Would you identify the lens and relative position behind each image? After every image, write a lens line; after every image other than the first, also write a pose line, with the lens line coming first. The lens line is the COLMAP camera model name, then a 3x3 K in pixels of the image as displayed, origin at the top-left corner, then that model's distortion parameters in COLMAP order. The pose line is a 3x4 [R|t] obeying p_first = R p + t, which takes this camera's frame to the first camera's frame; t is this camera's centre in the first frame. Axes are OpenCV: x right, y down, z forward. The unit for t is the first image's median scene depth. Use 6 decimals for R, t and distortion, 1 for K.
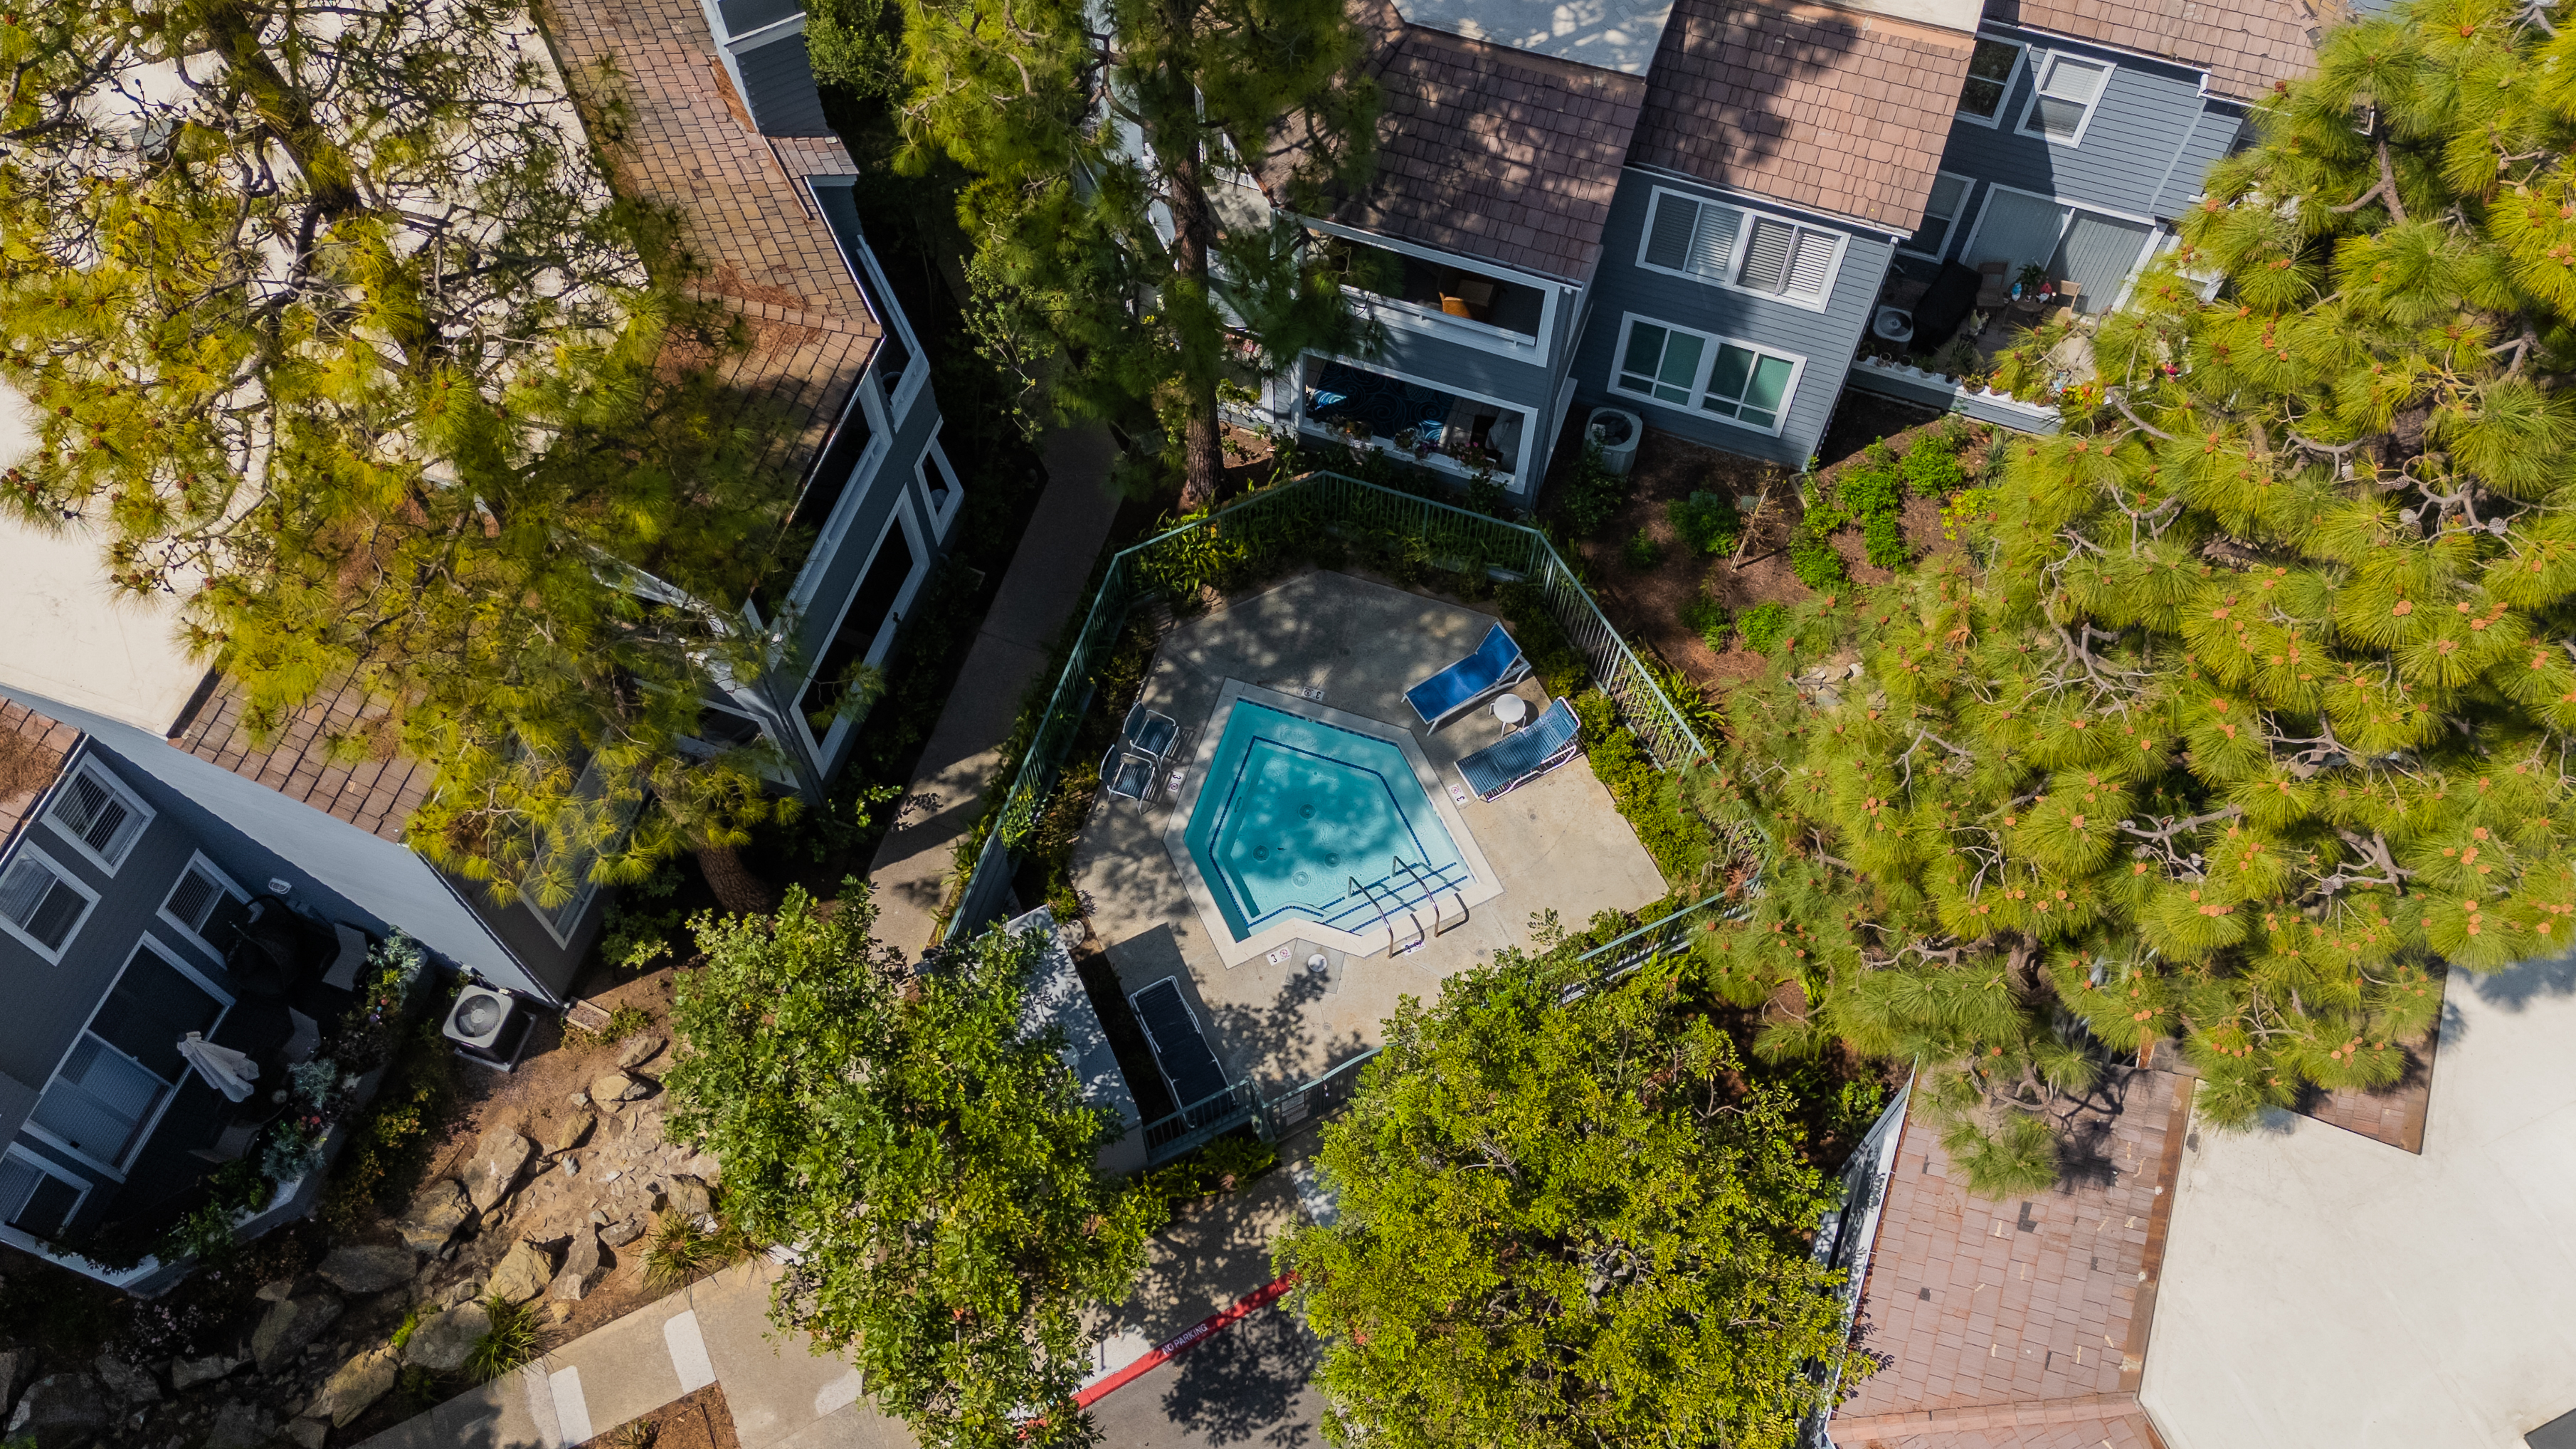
lens RADIAL K [[2141.7, 0, 1290.5], [0, 2141.7, 644.7], [0, 0, 1]] dist [0.072148, -0.070671]
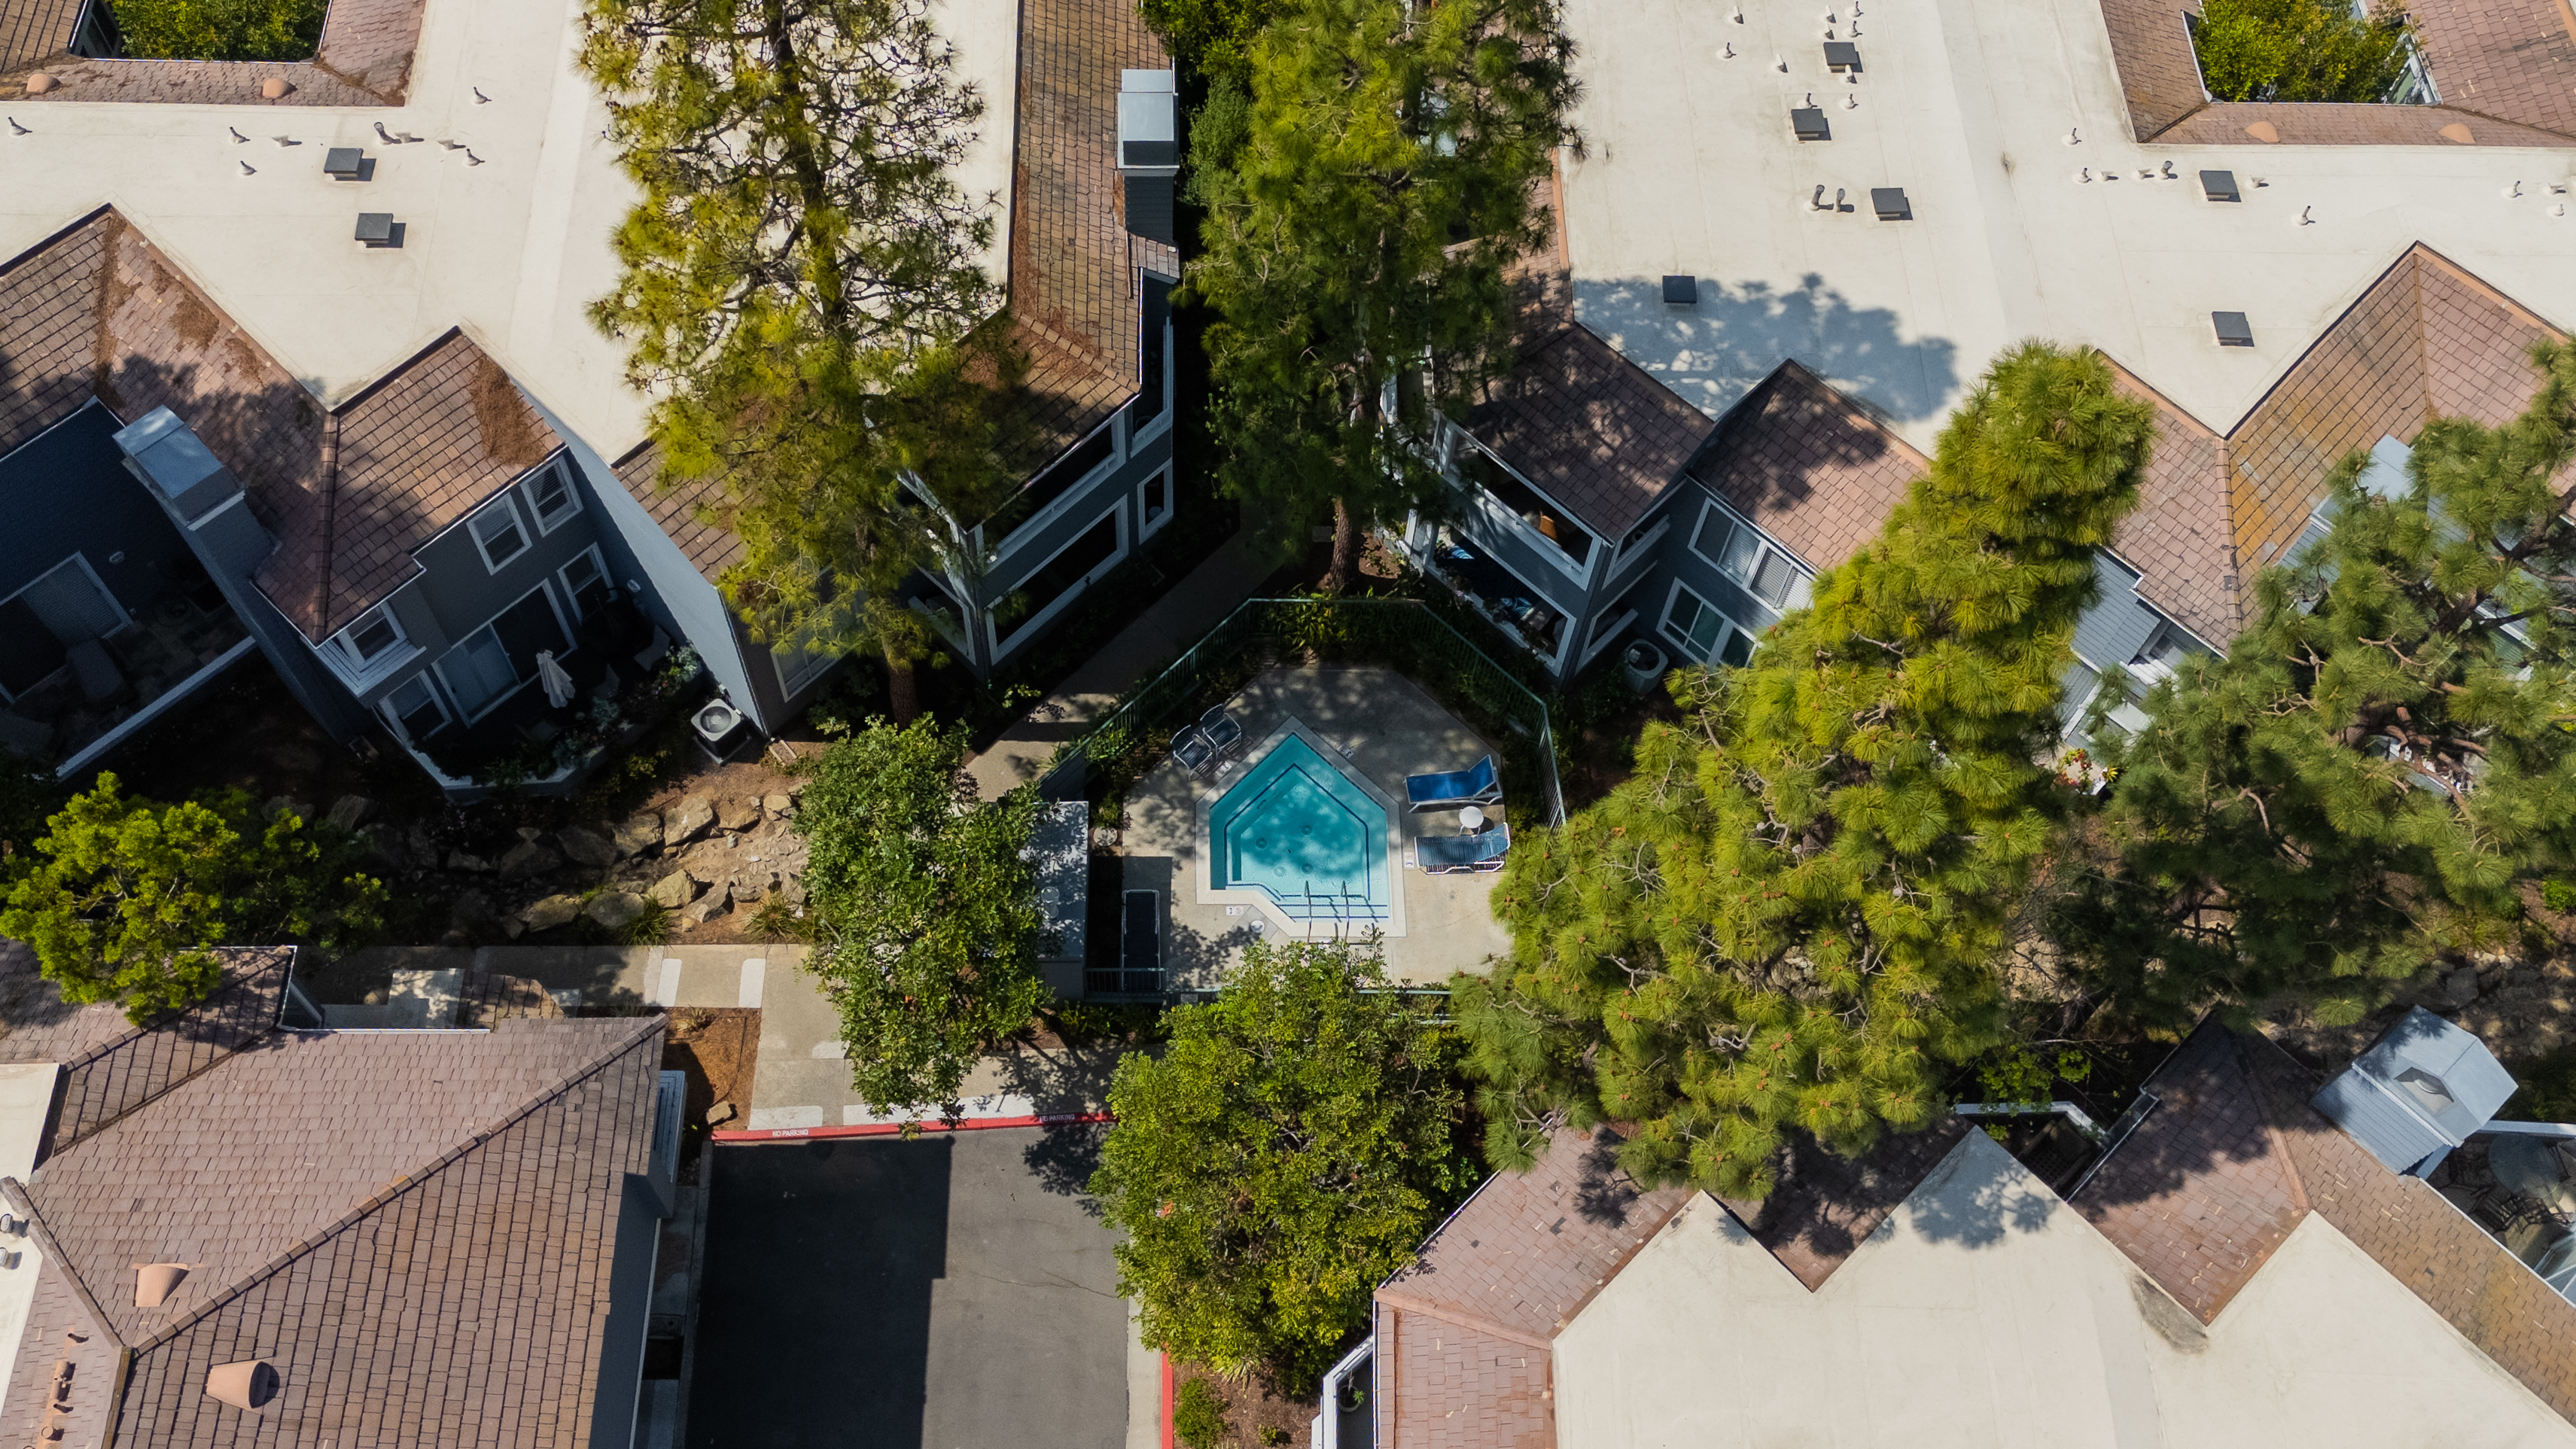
lens RADIAL K [[2297.8, 0, 1288.0], [0, 2297.8, 724.5], [0, 0, 1]] dist [0.094539, -0.000268]
pose [[0.906679, 0.390144, -0.160377, 0.225136], [-0.391289, 0.919909, 0.025711, -0.017030], [0.157563, 0.039442, 0.986721, -0.477458]]
